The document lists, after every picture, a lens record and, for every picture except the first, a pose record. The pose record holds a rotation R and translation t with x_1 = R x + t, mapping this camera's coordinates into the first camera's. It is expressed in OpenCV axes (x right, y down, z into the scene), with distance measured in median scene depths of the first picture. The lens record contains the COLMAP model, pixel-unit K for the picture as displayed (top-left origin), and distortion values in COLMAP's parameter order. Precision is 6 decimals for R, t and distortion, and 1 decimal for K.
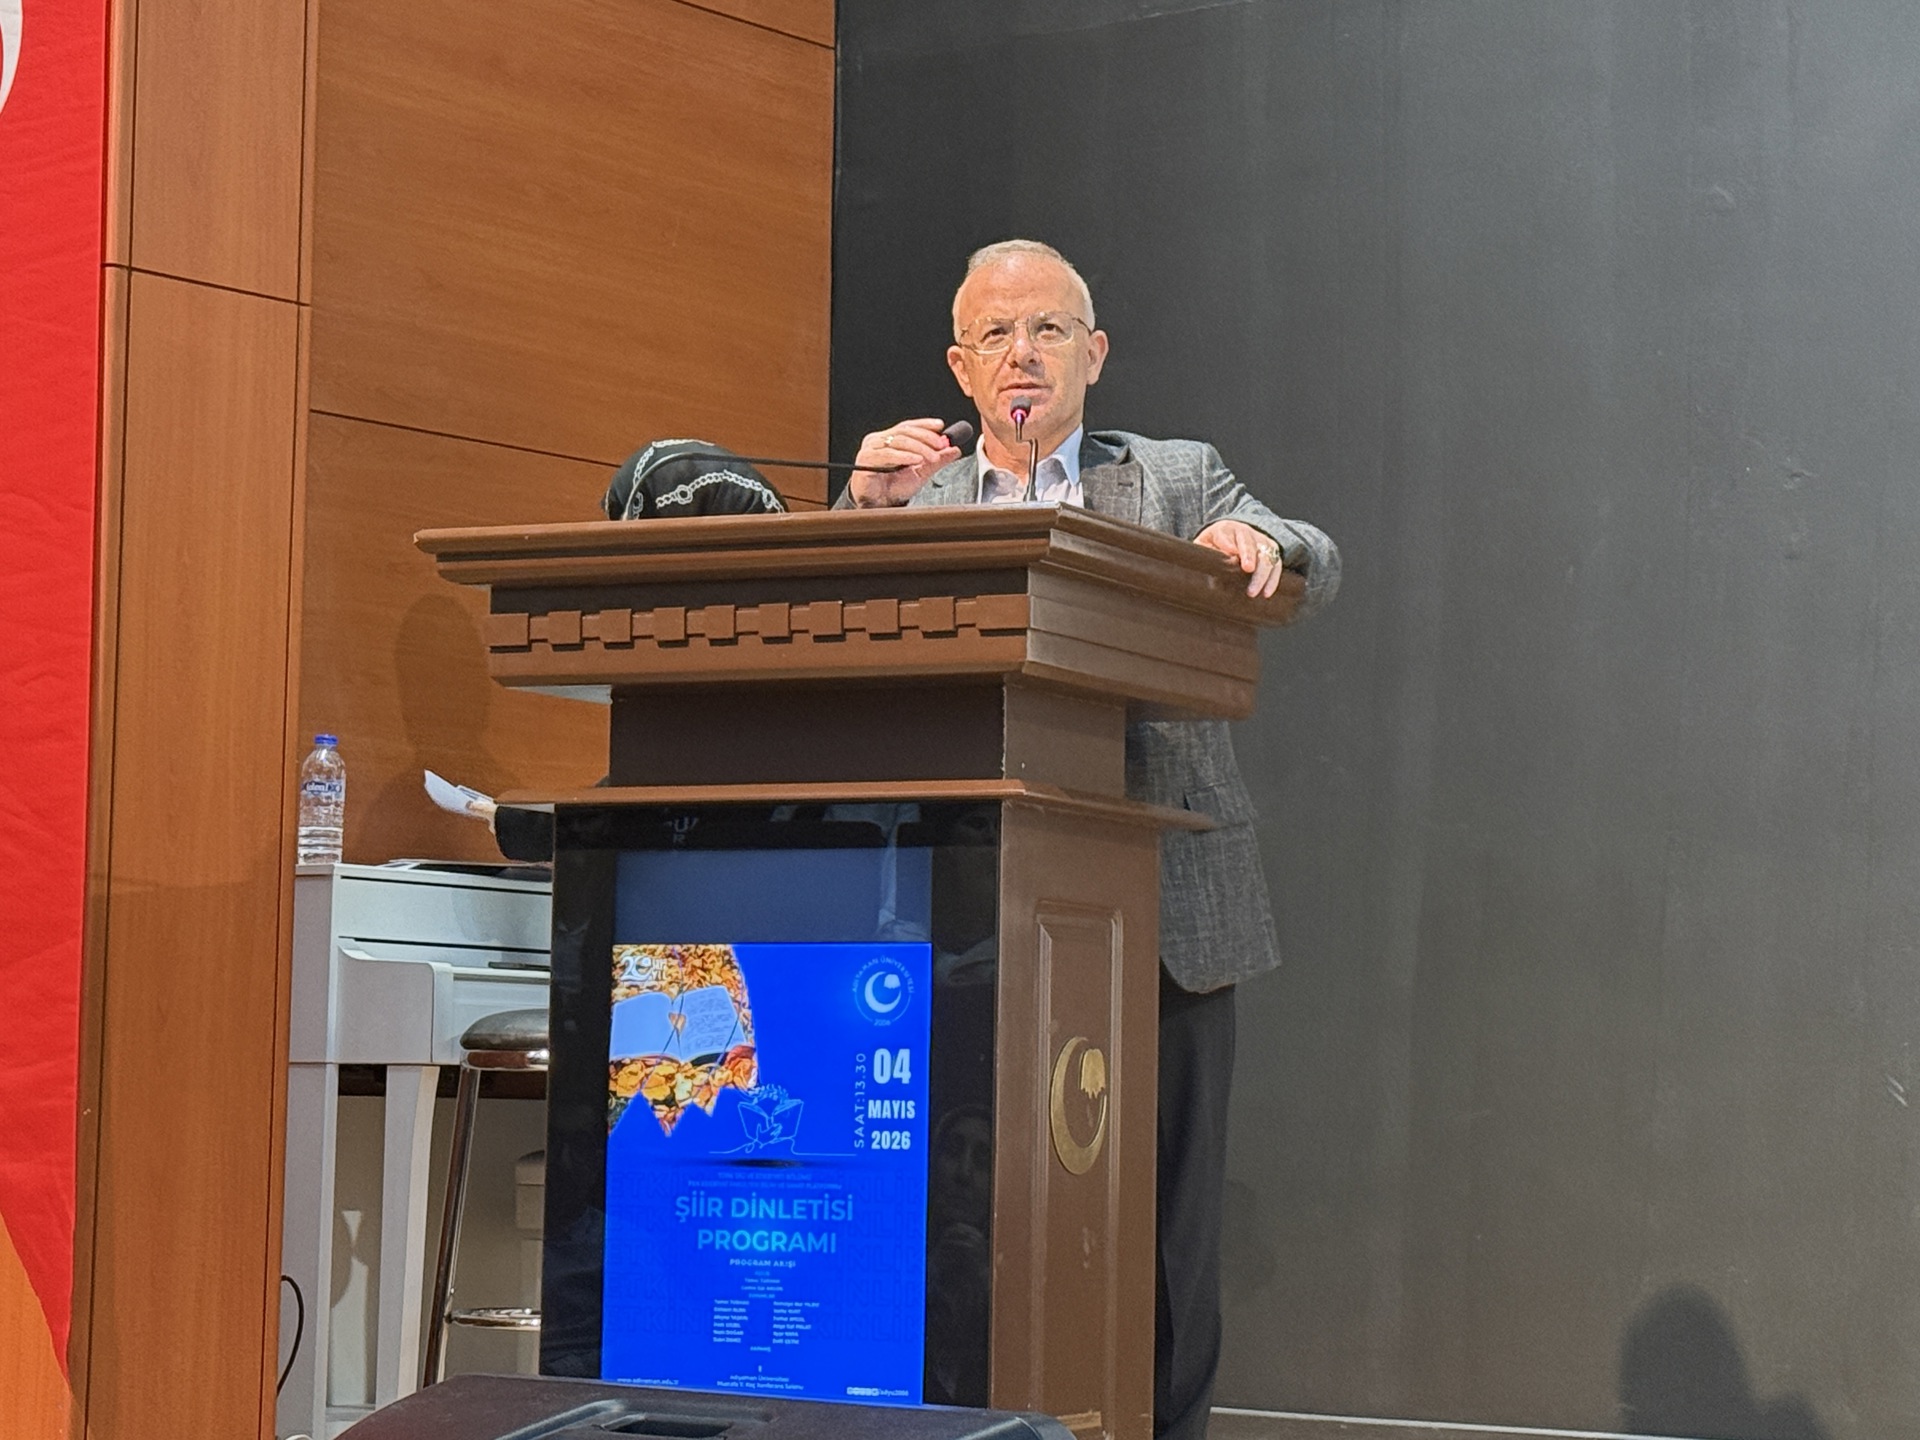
lens RADIAL K [[4964.8, 0, 981.7], [0, 4964.8, 679.0], [0, 0, 1]] dist [0.121743, 0.000000]
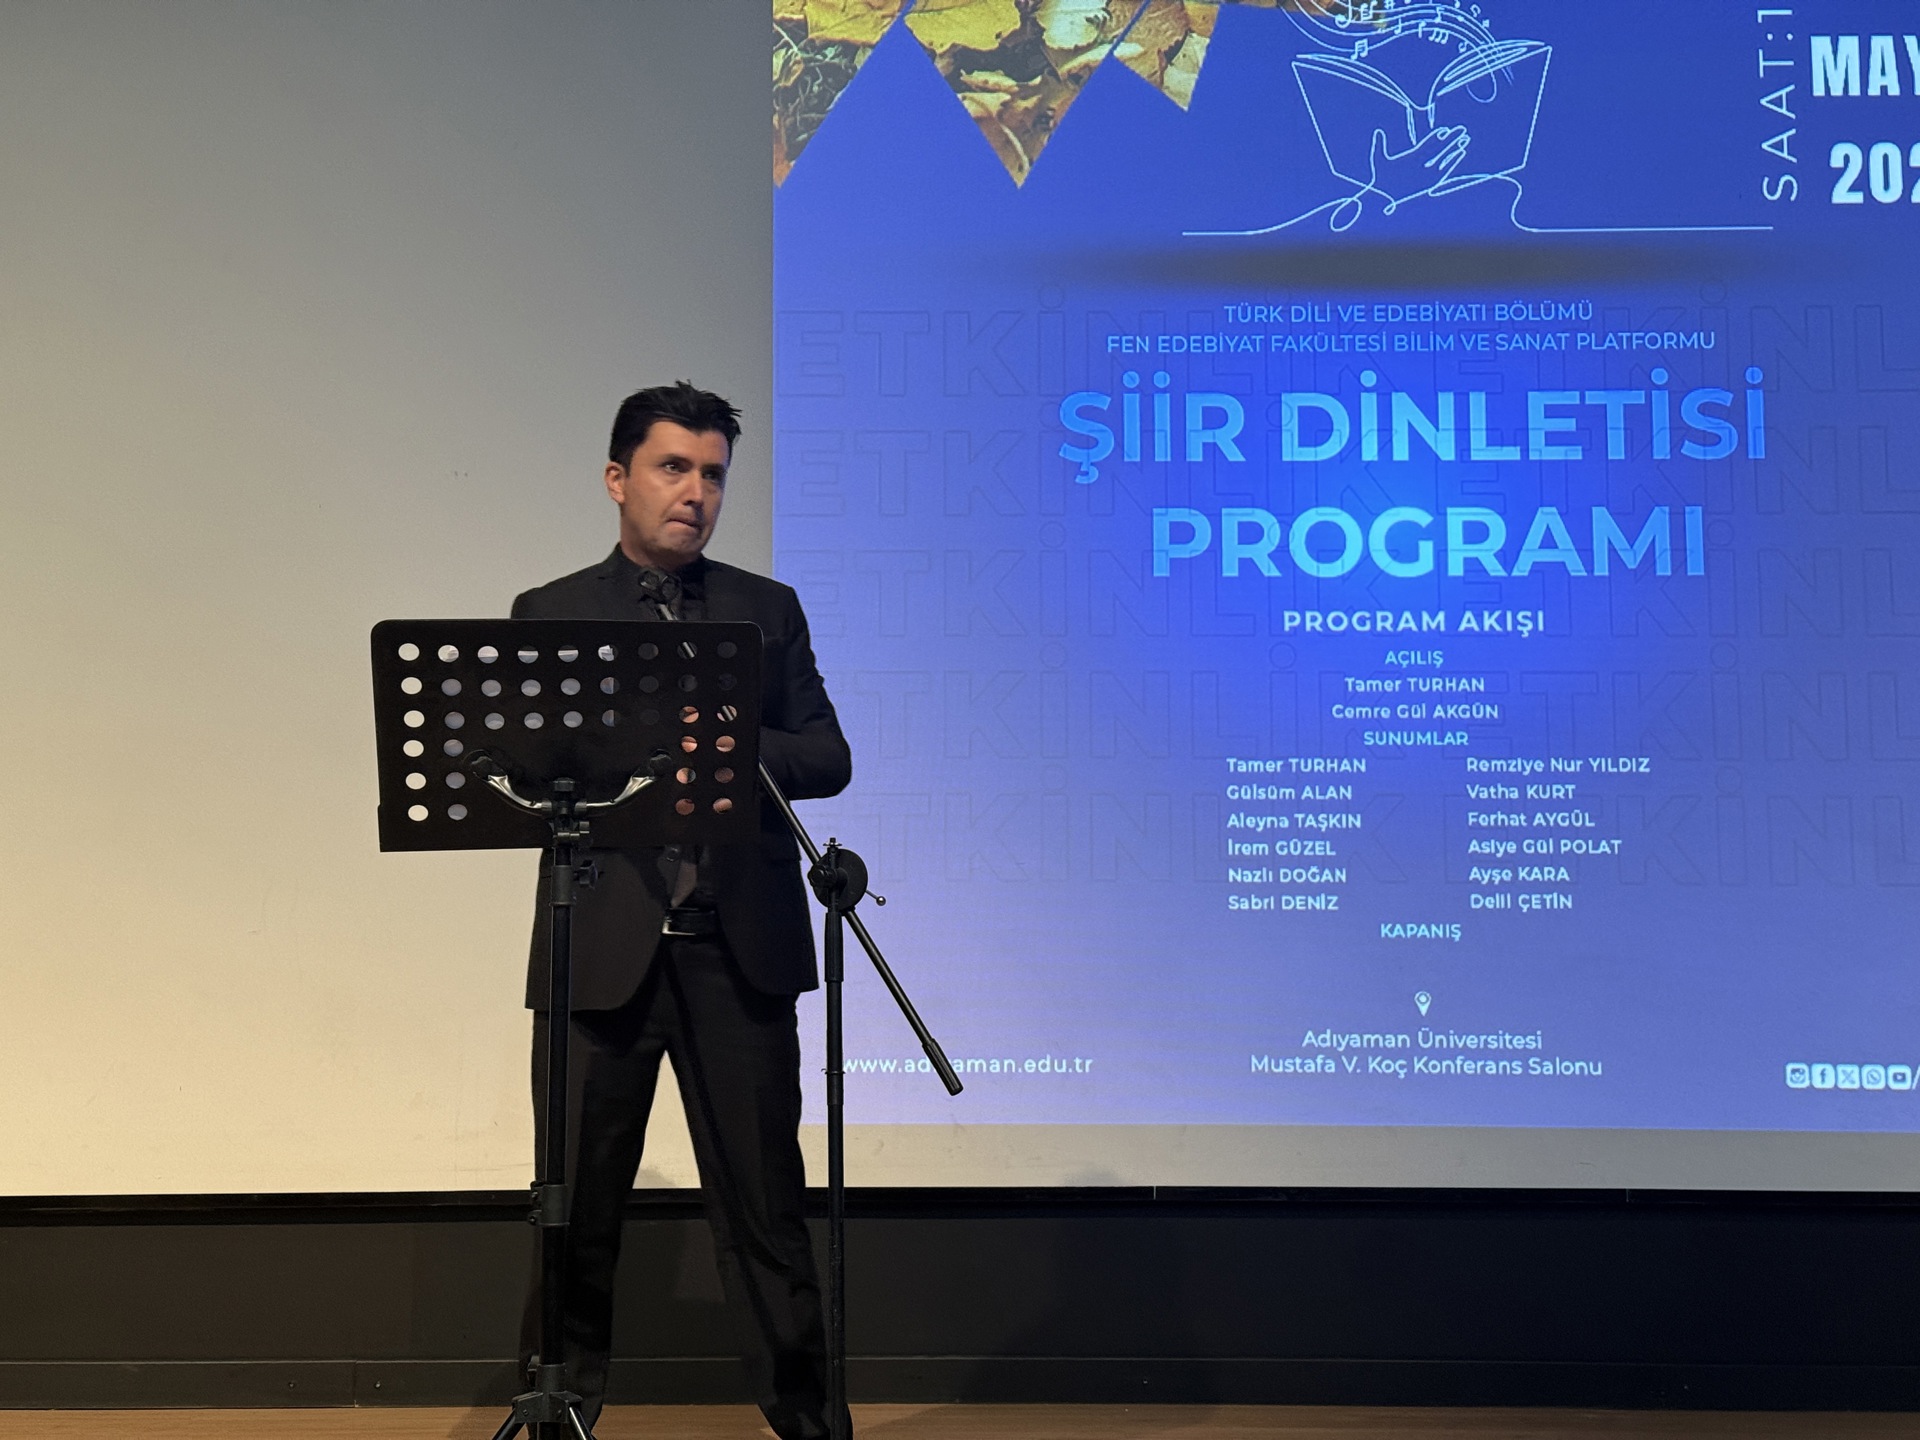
lens RADIAL K [[2956.6, 0, 1021.5], [0, 2956.6, 736.4], [0, 0, 1]] dist [0.148040, 0.000000]
pose [[0.924265, 0.023055, 0.381056, -0.125972], [-0.013991, 0.999550, -0.026539, 0.128250], [-0.381496, 0.019197, 0.924171, 0.856573]]
